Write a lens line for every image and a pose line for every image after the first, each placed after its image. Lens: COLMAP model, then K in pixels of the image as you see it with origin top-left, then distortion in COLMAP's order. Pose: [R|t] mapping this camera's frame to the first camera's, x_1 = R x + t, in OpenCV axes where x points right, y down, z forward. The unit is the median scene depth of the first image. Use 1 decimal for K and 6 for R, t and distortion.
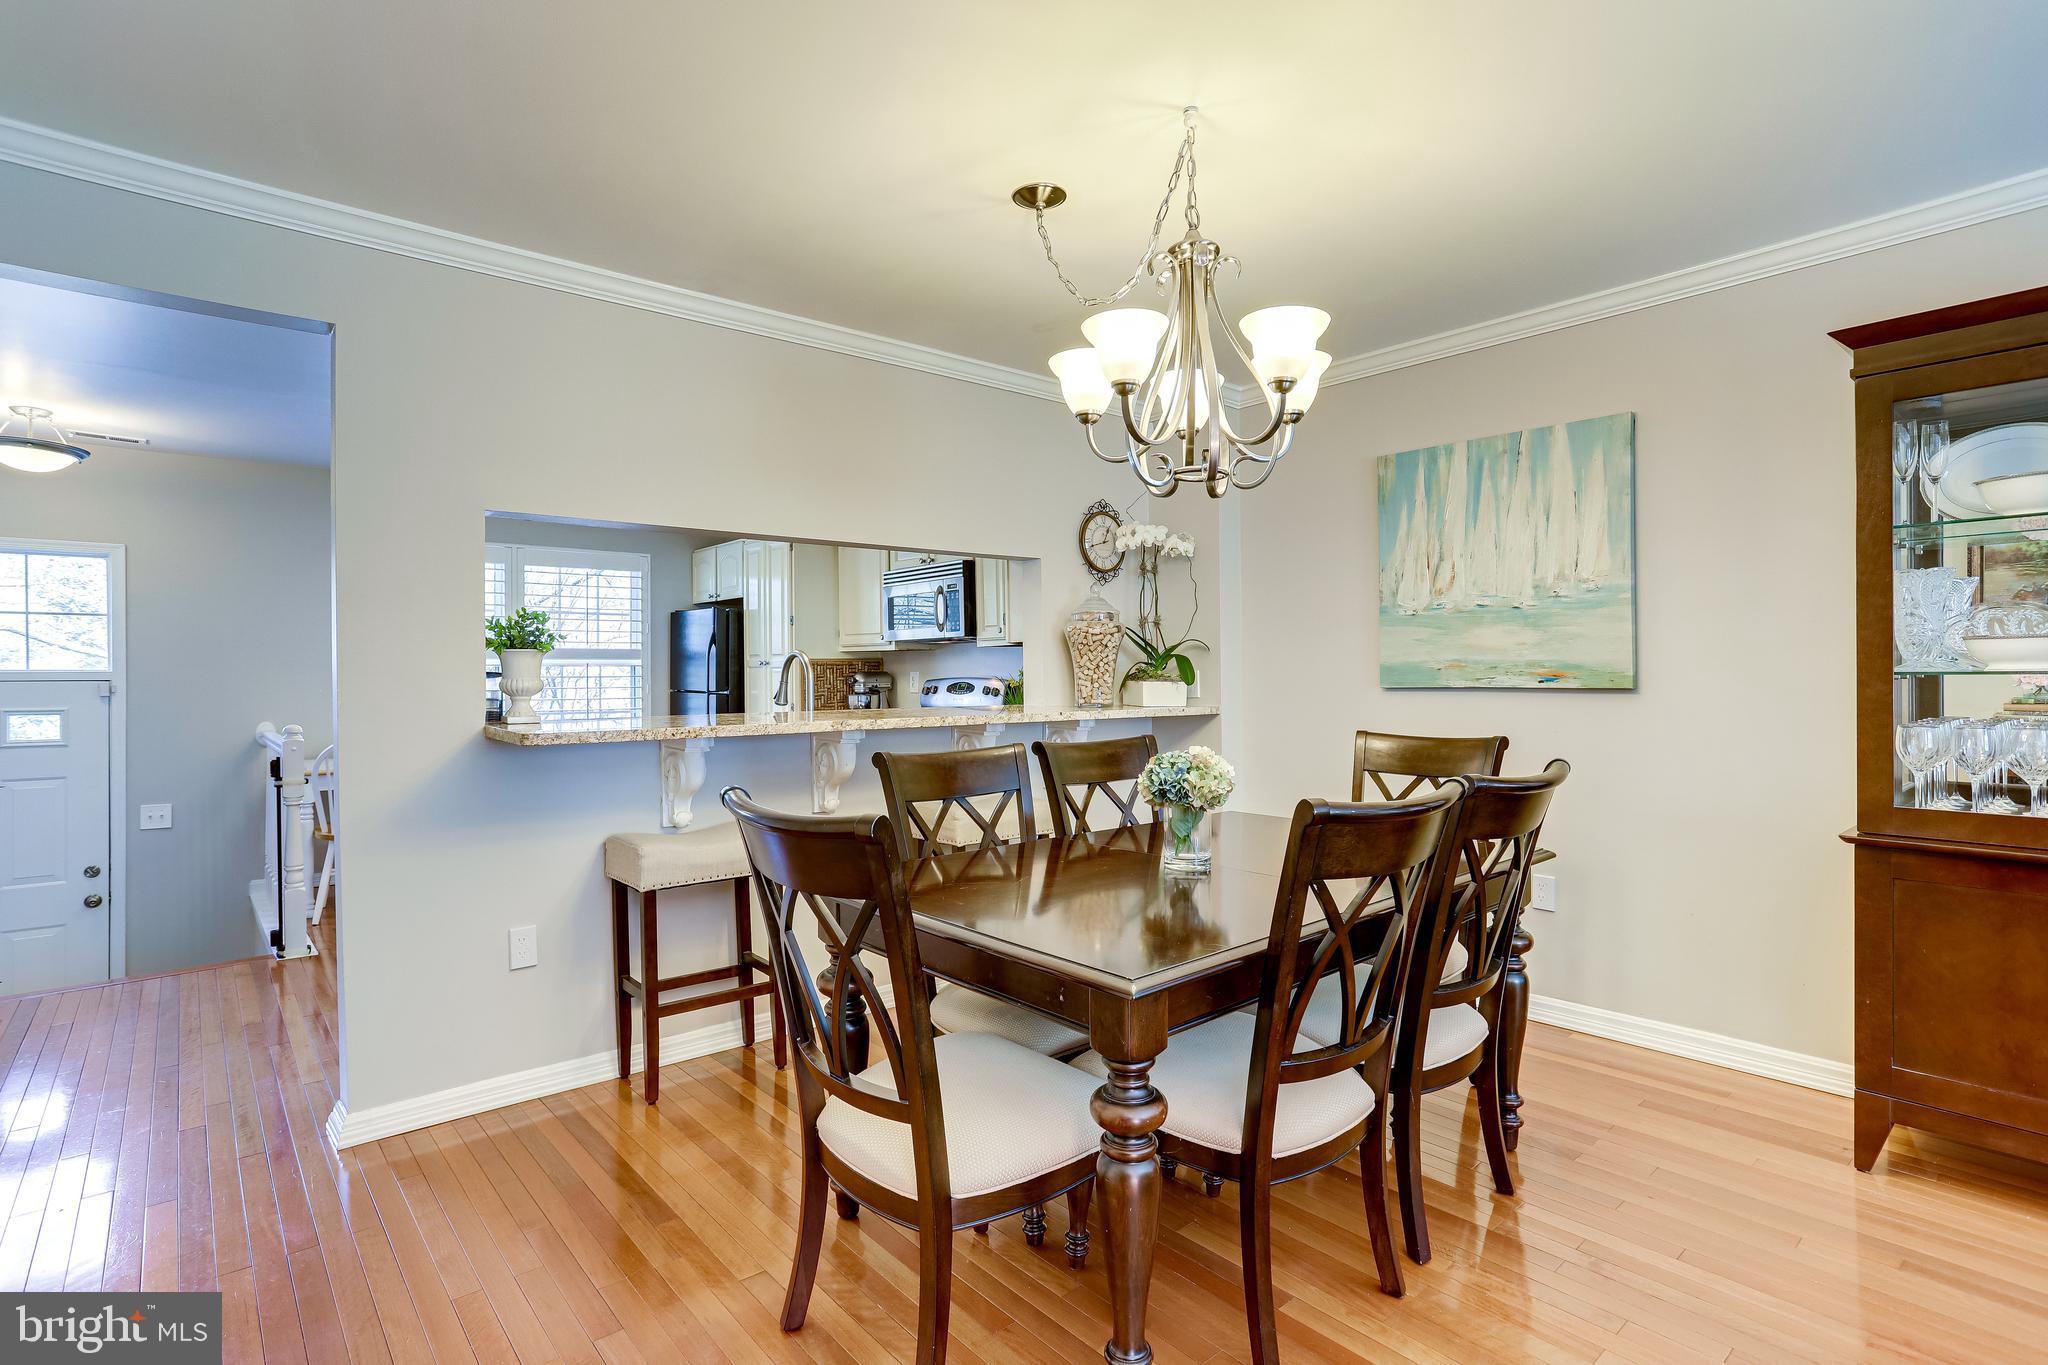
lens RADIAL K [[1003.2, 0, 1024.0], [0, 1003.2, 682.5], [0, 0, 1]] dist [-0.033344, 0.000808]
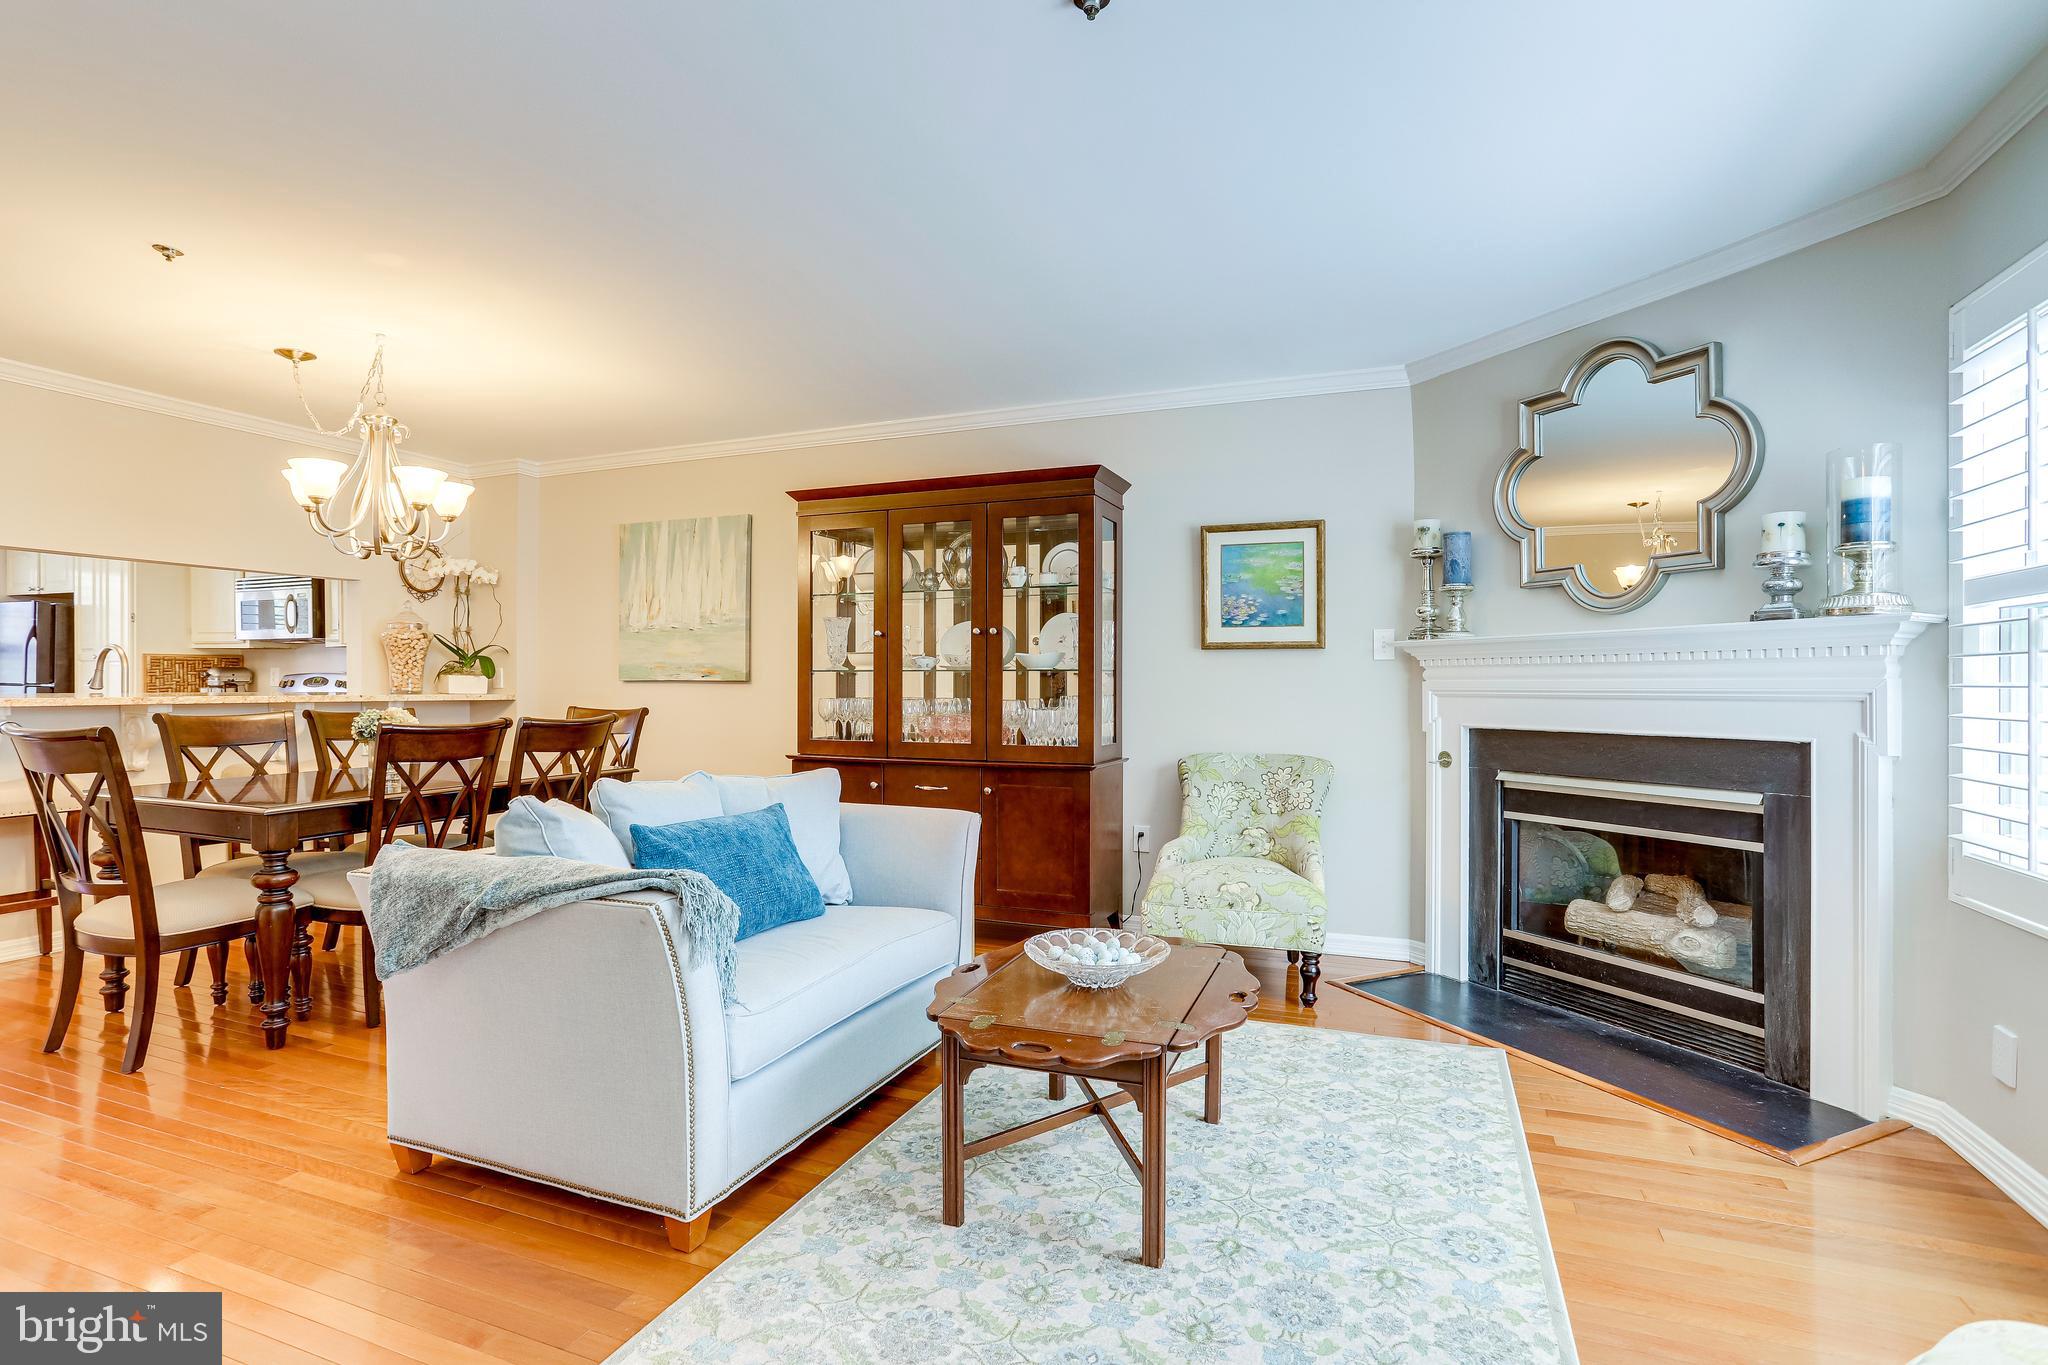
lens RADIAL K [[992.3, 0, 1022.0], [0, 992.3, 689.8], [0, 0, 1]] dist [-0.050890, 0.030814]
pose [[0.888596, 0.007795, 0.458624, 0.191811], [-0.006676, 0.999969, -0.004059, 0.018170], [-0.458642, 0.000545, 0.888621, -0.501790]]
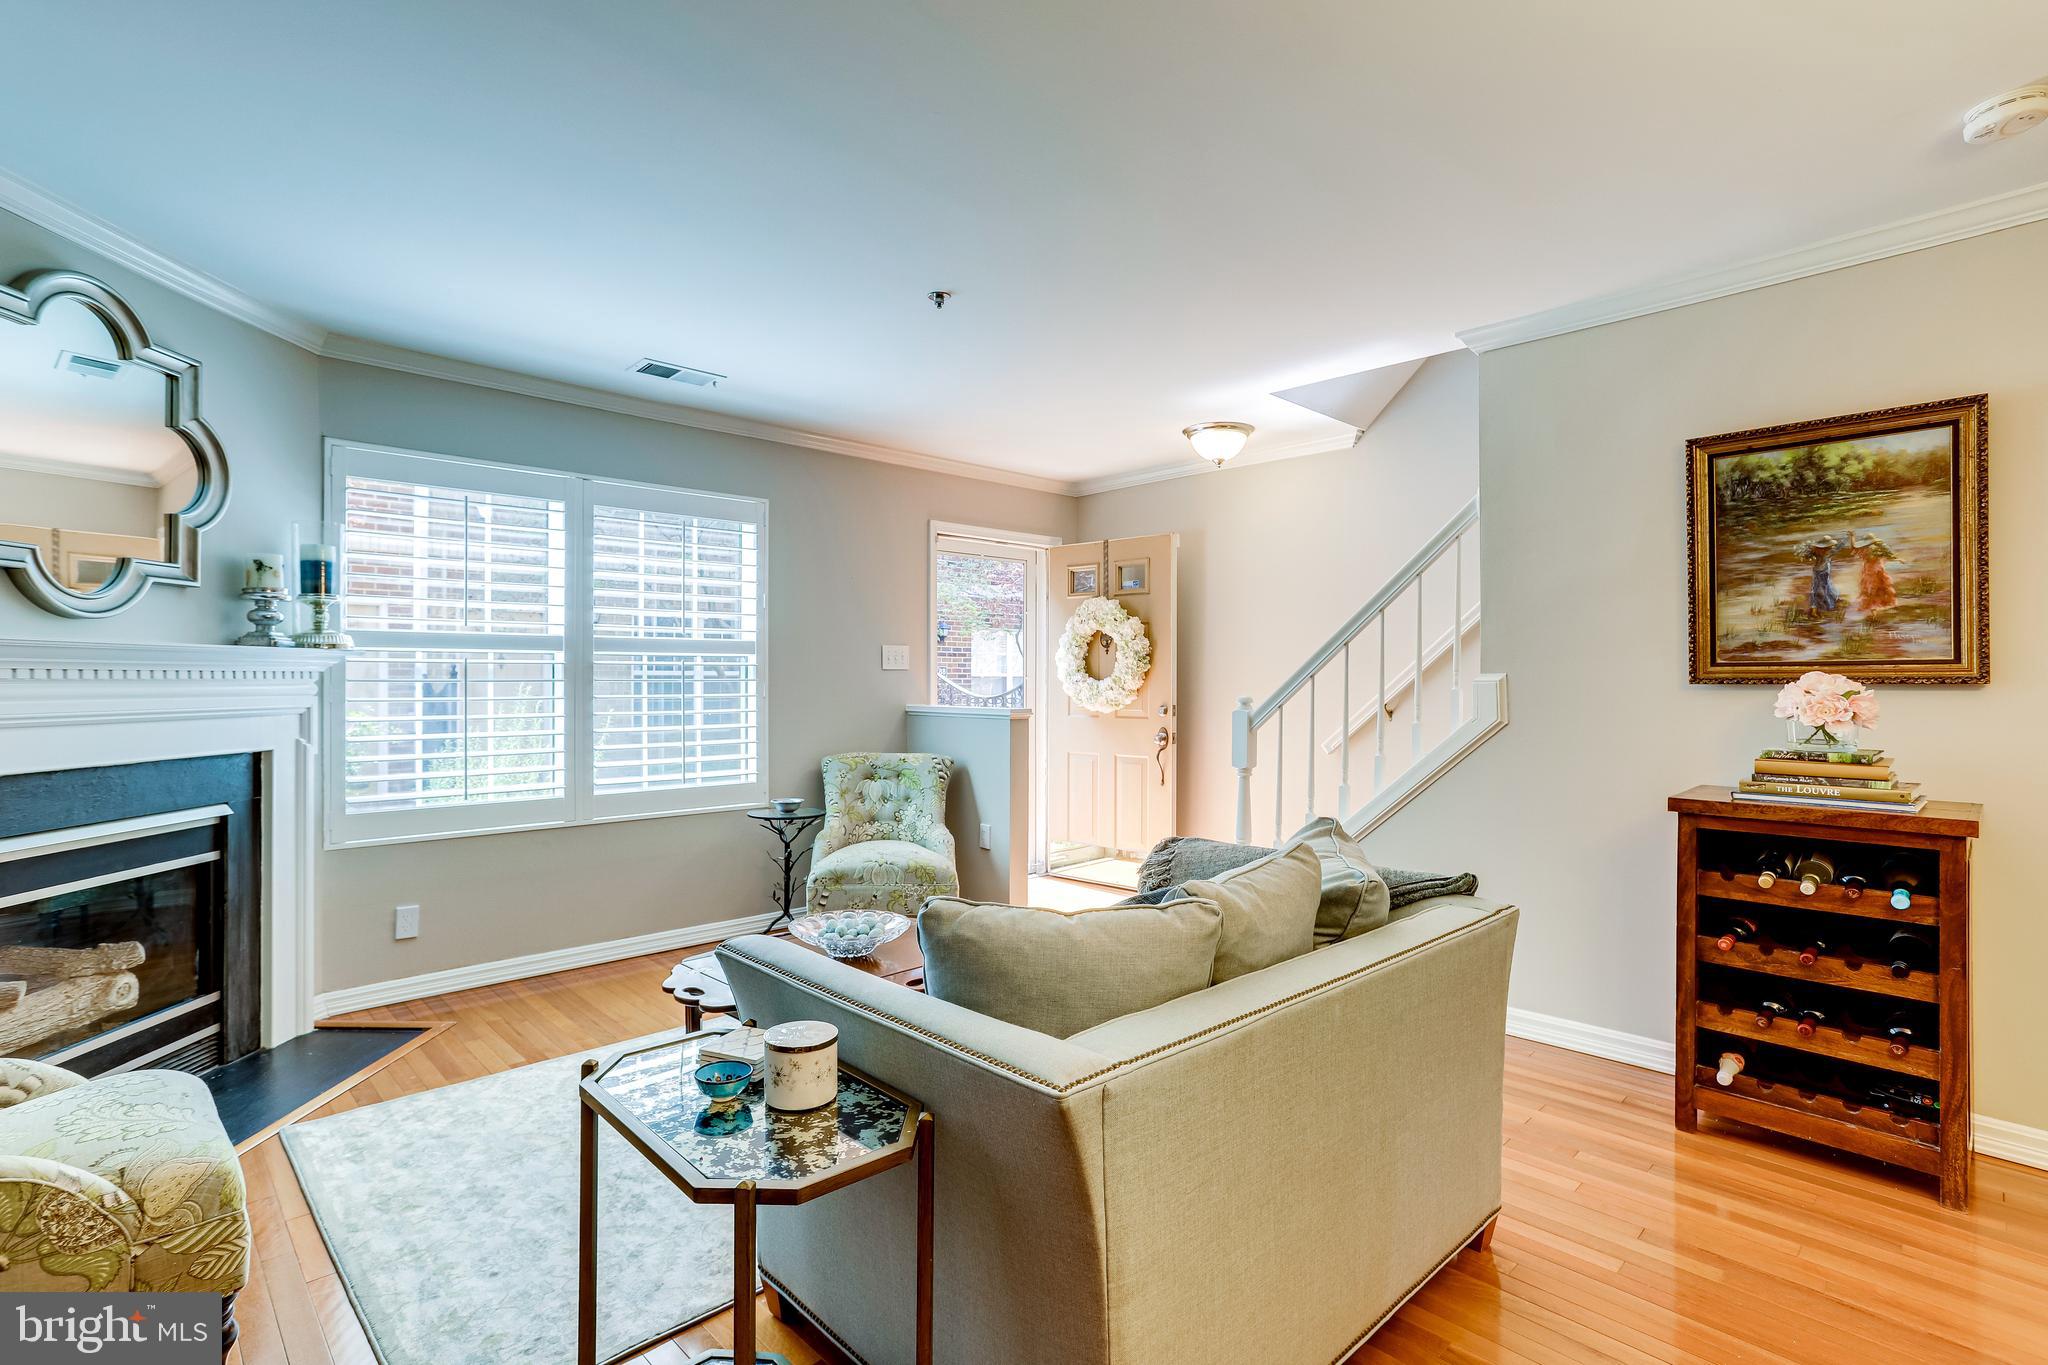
lens RADIAL K [[985.8, 0, 1023.3], [0, 985.8, 677.8], [0, 0, 1]] dist [-0.044973, 0.026569]
pose [[-0.998307, 0.006413, -0.057806, 0.392344], [0.006193, 0.999973, 0.003987, -0.008784], [0.057830, 0.003623, -0.998320, 0.581298]]
